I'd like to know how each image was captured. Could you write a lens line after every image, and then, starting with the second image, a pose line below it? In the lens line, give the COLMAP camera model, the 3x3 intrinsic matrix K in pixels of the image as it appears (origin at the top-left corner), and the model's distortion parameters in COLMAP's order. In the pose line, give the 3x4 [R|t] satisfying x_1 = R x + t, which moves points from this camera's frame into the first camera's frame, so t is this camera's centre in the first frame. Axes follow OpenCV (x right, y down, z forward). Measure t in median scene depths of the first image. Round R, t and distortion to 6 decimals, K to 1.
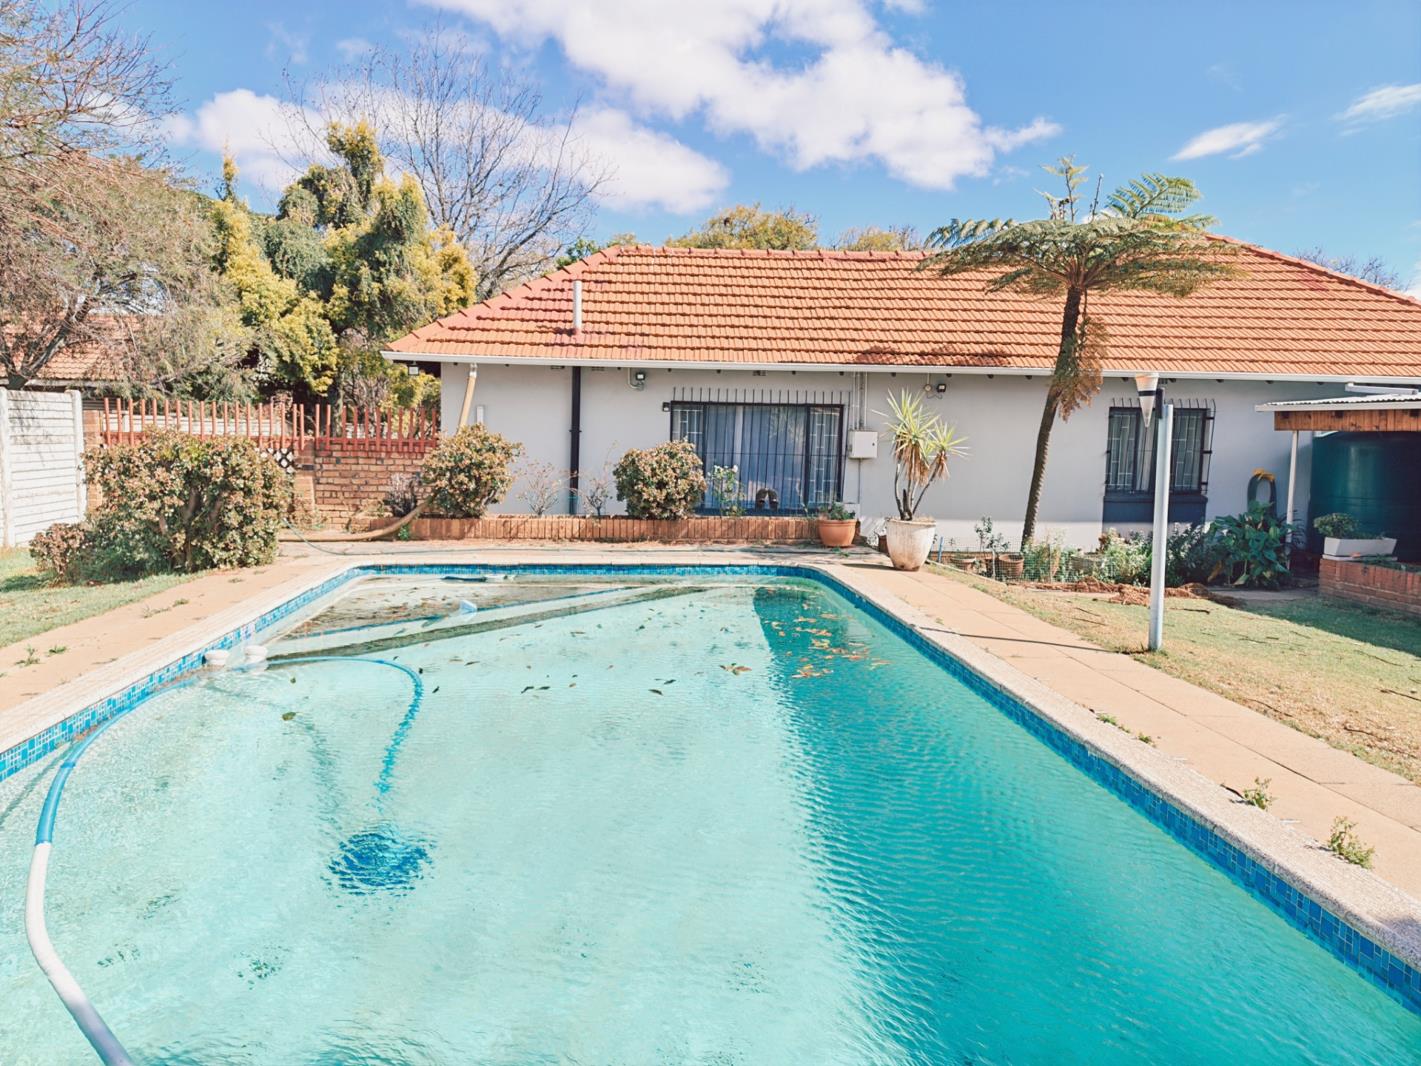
lens RADIAL K [[944.1, 0, 711.0], [0, 944.1, 531.4], [0, 0, 1]] dist [-0.001604, 0.000738]
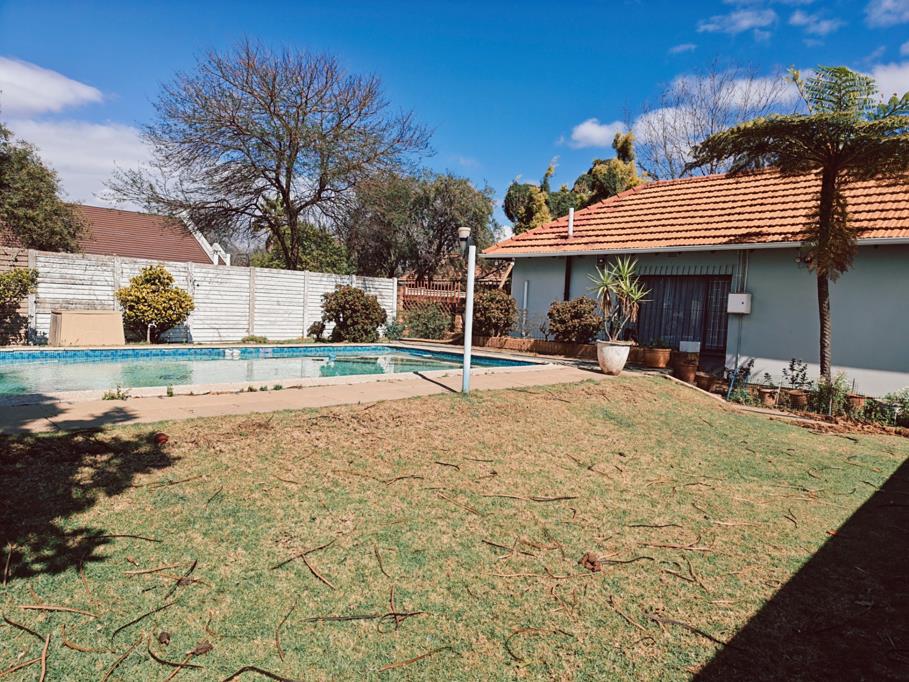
lens RADIAL K [[603.9, 0, 454.5], [0, 603.9, 341.6], [0, 0, 1]] dist [-0.001604, 0.000738]
pose [[0.647068, 0.054699, -0.760467, 0.576032], [-0.110083, 0.993675, -0.022194, 0.027960], [0.754443, 0.098075, 0.648997, 0.136449]]
